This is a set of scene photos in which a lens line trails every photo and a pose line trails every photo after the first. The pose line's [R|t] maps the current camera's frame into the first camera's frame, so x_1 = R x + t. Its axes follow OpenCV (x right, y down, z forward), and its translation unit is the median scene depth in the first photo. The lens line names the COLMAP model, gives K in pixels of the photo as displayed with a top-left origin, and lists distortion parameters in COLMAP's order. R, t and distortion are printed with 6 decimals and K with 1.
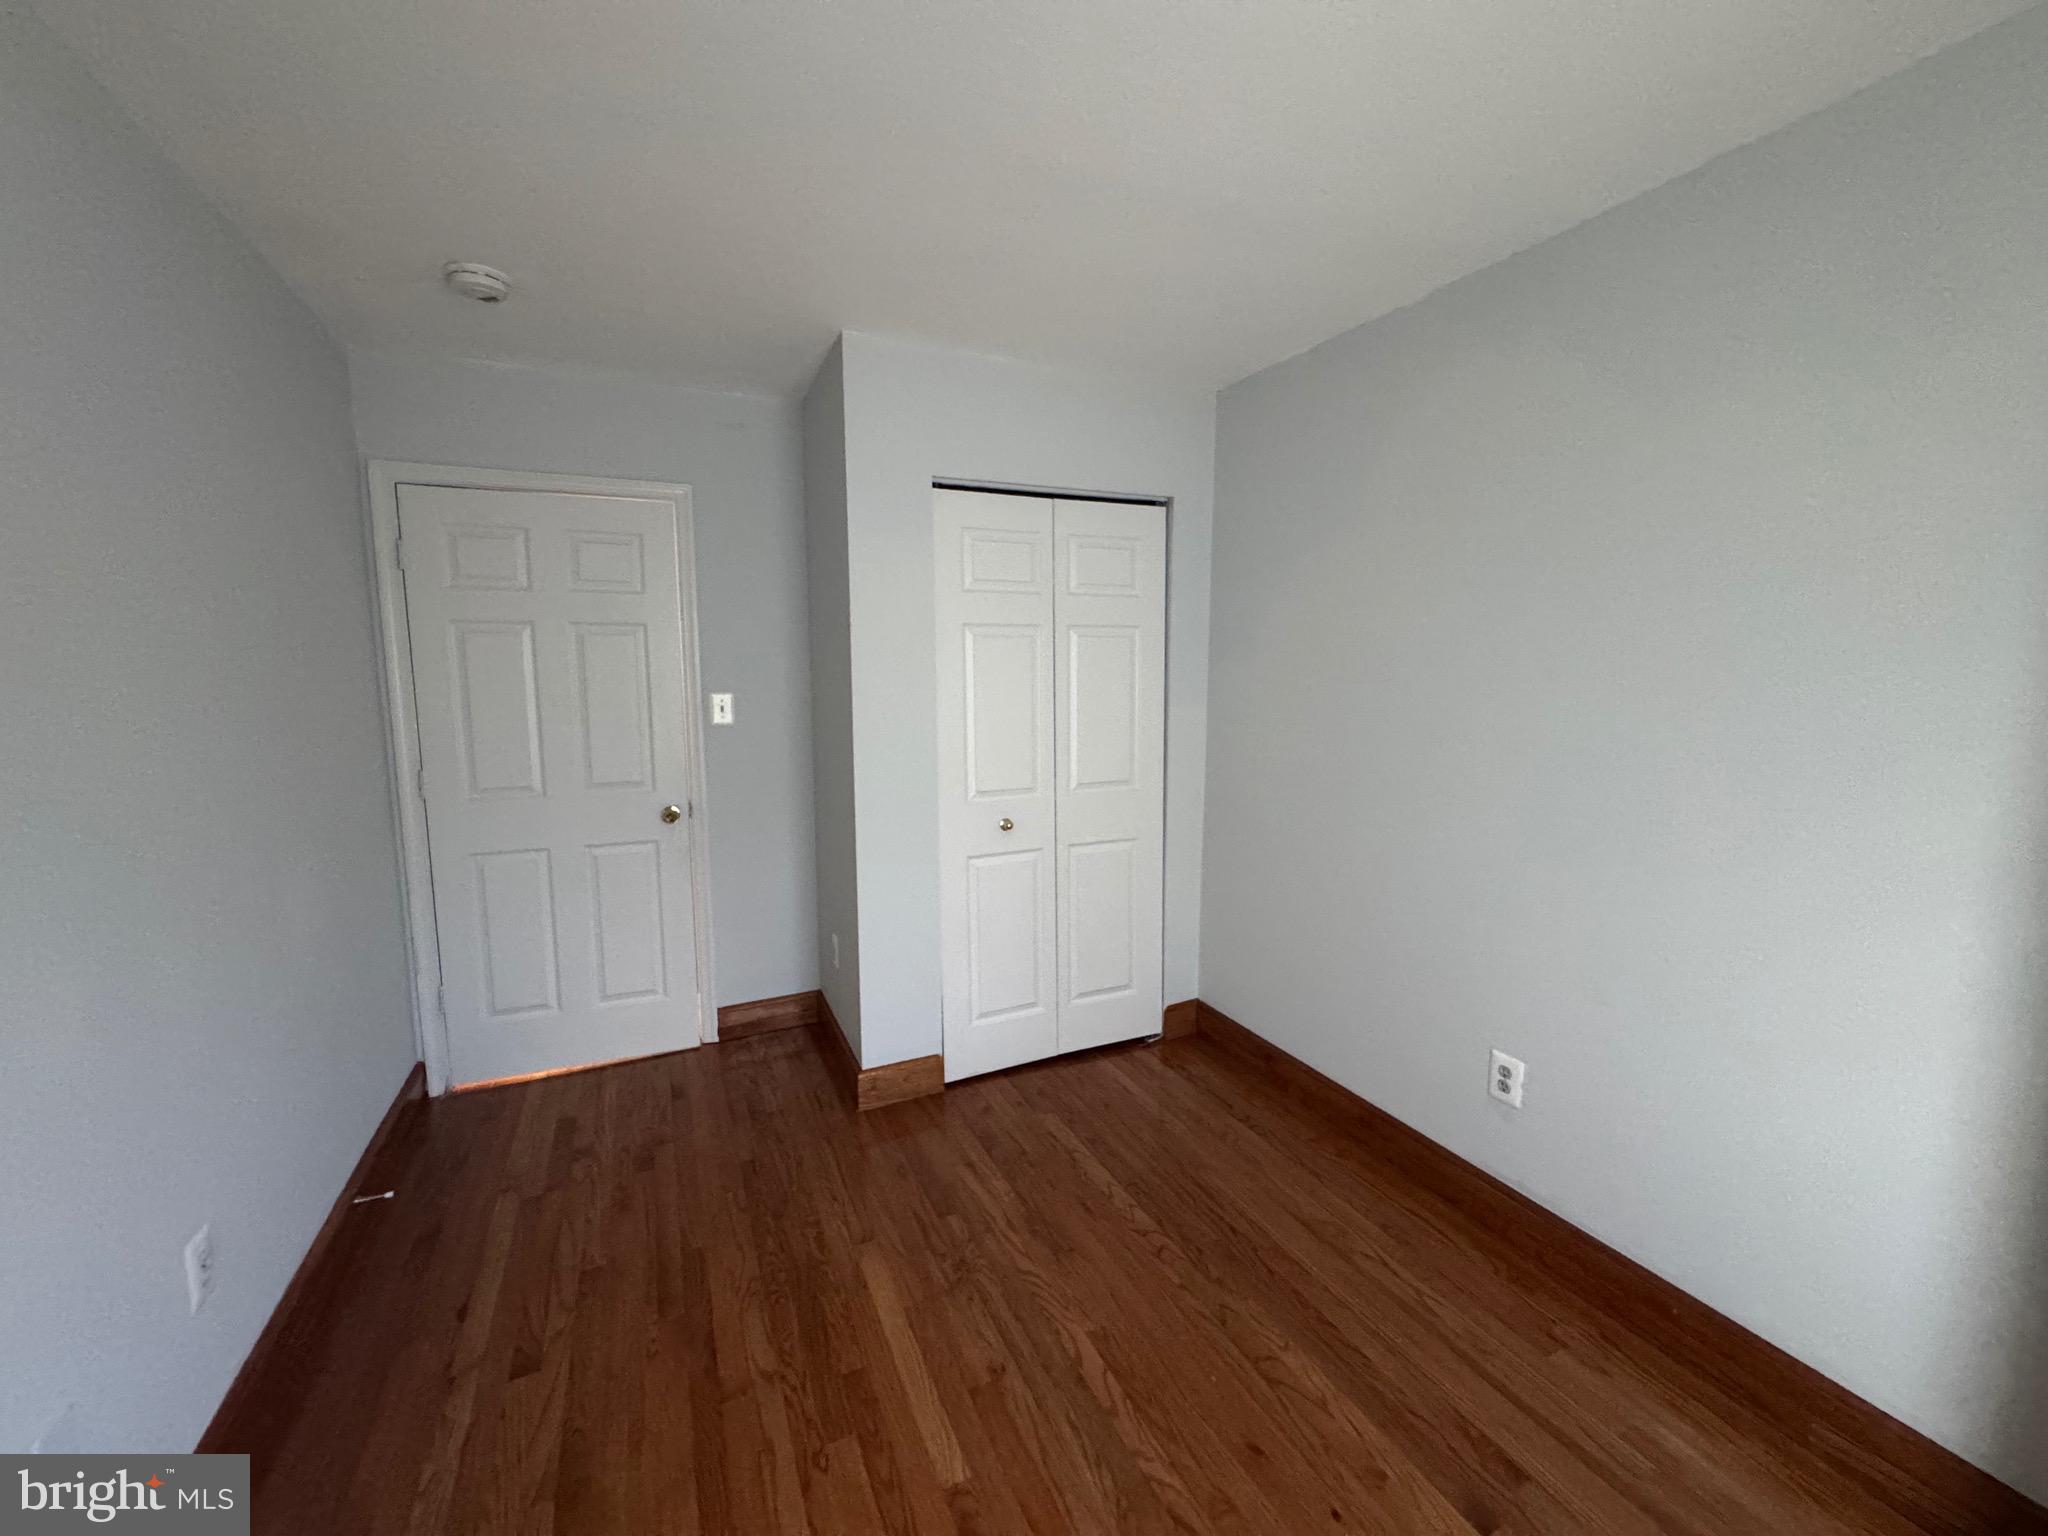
lens RADIAL K [[812.8, 0, 1020.2], [0, 812.8, 765.4], [0, 0, 1]] dist [-0.004781, 0.000087]
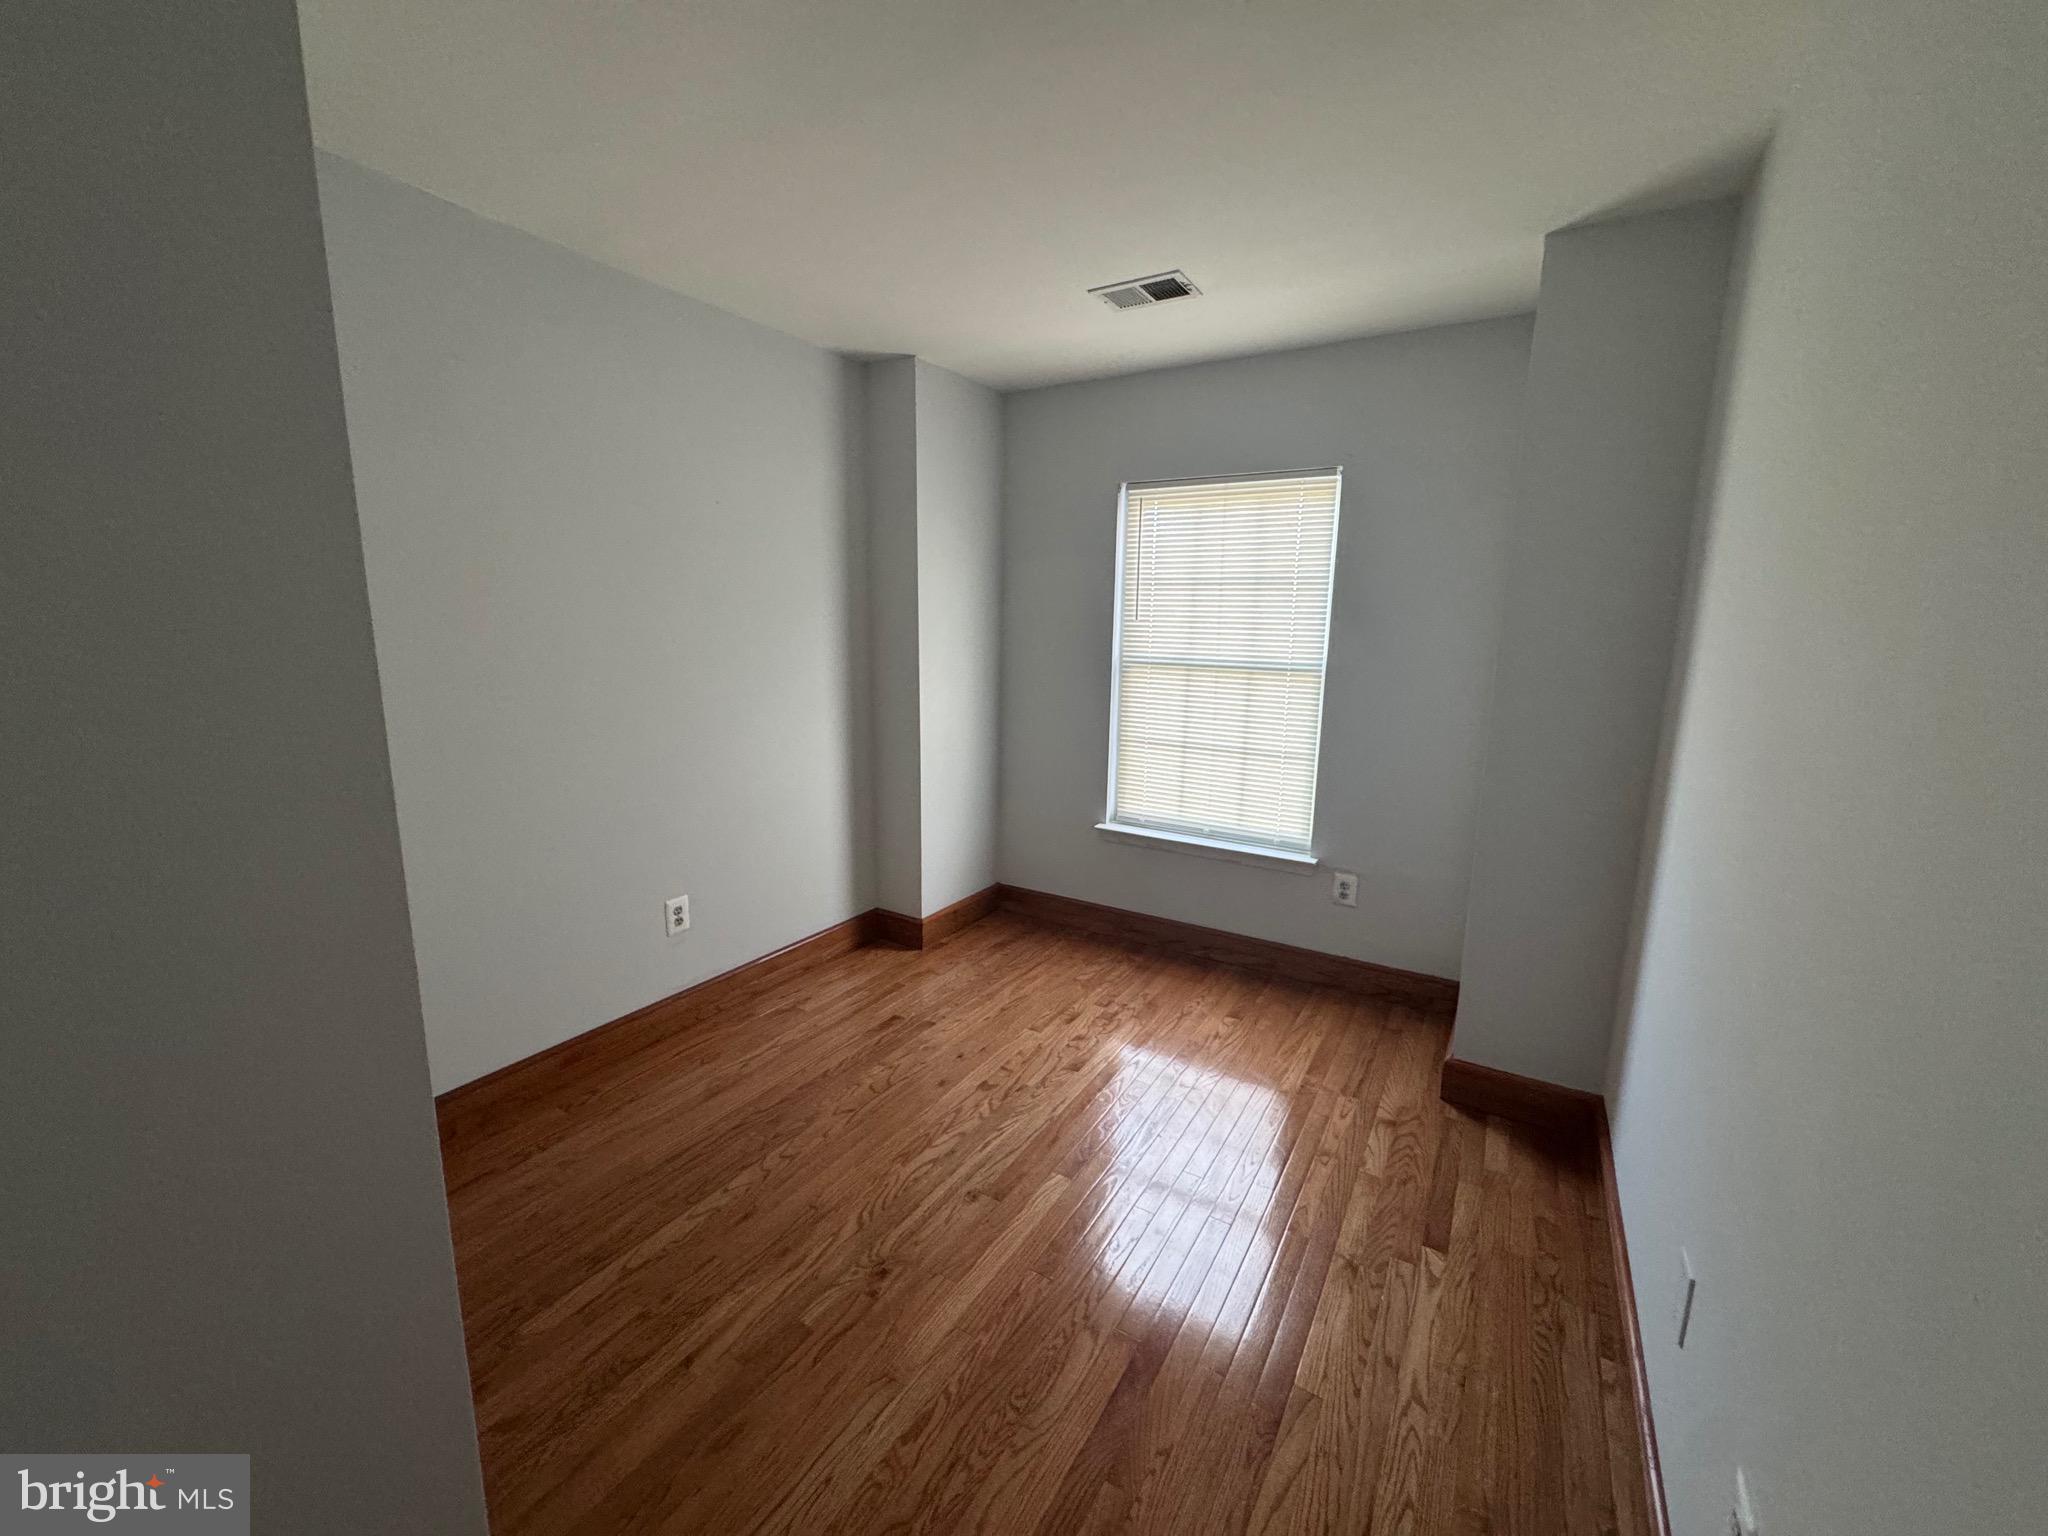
lens RADIAL K [[812.8, 0, 1020.2], [0, 812.8, 765.4], [0, 0, 1]] dist [-0.004781, 0.000087]
pose [[-0.552525, -0.156685, 0.818636, -0.803440], [0.089720, 0.965284, 0.245309, -0.139274], [-0.828653, 0.208987, -0.519286, 1.201603]]
